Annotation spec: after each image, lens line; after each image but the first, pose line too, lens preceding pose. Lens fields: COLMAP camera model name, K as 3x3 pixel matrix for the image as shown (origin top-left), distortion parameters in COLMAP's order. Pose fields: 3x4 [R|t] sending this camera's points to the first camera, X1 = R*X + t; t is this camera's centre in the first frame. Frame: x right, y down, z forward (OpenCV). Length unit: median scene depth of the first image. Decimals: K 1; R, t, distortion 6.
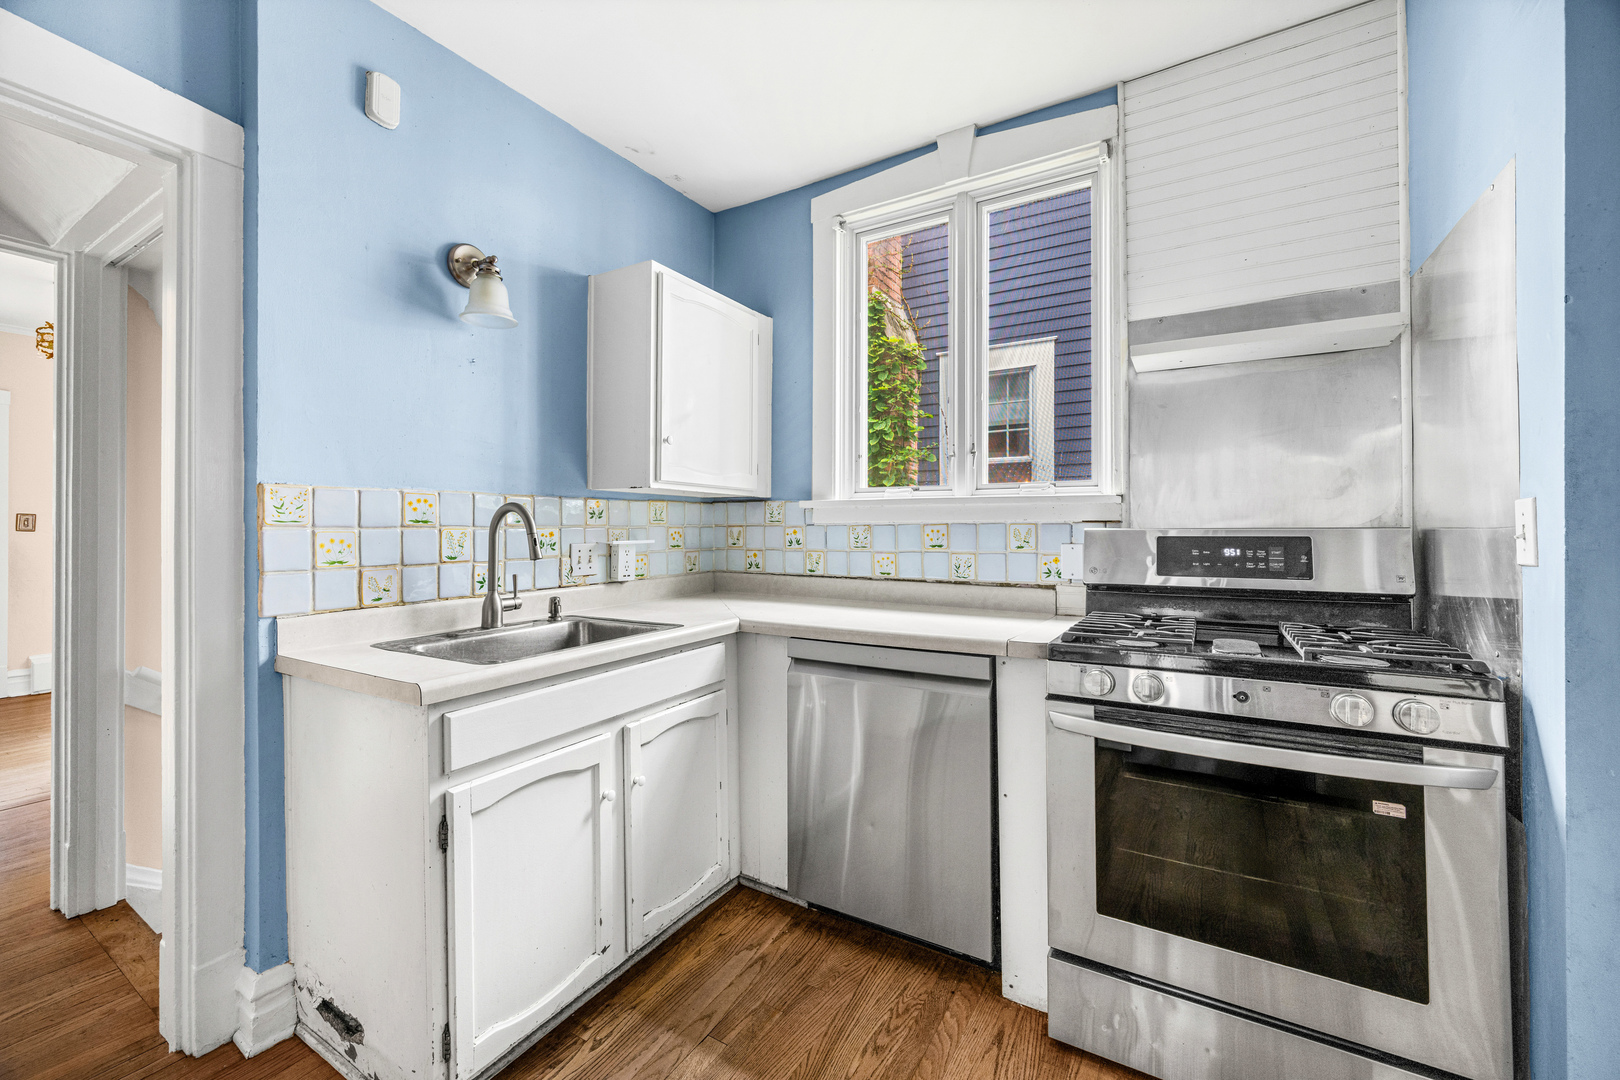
lens RADIAL K [[639.1, 0, 783.9], [0, 639.1, 526.9], [0, 0, 1]] dist [-0.000588, 0.000574]
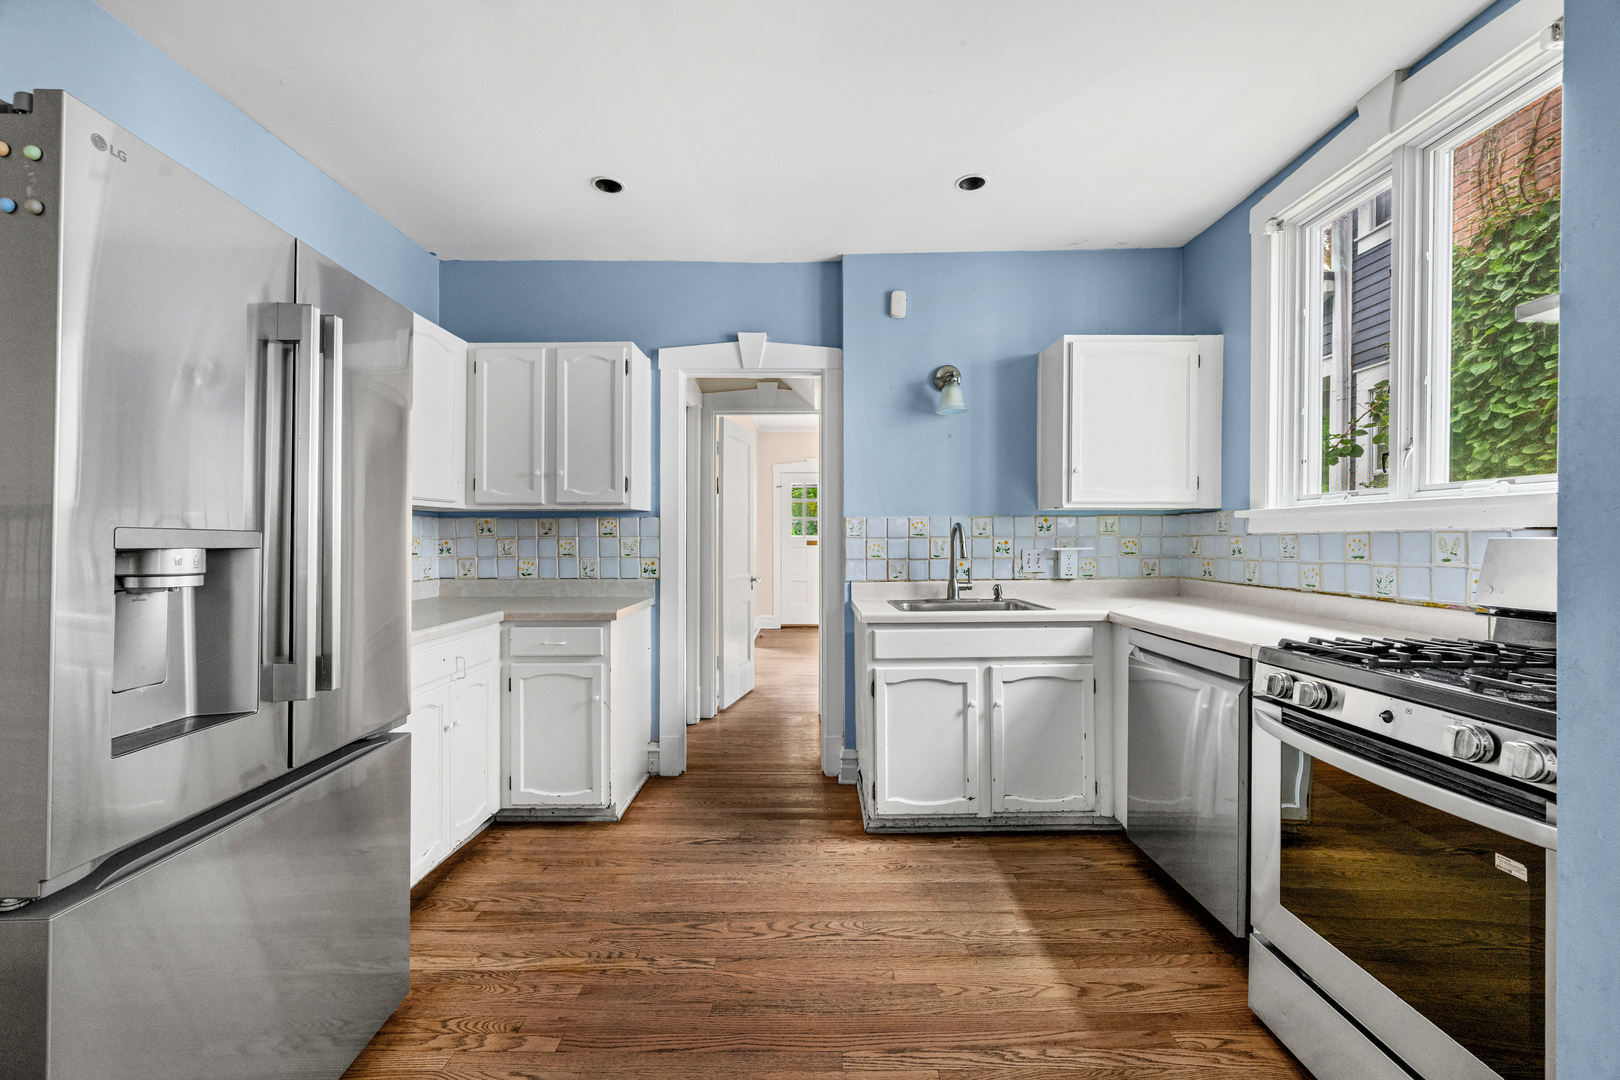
lens RADIAL K [[639.1, 0, 821.9], [0, 639.1, 540.1], [0, 0, 1]] dist [-0.000588, 0.000574]
pose [[0.531759, 0.000949, -0.846895, 0.714310], [0.004938, 0.999979, 0.004221, -0.002484], [0.846882, -0.006427, 0.531743, -0.142132]]
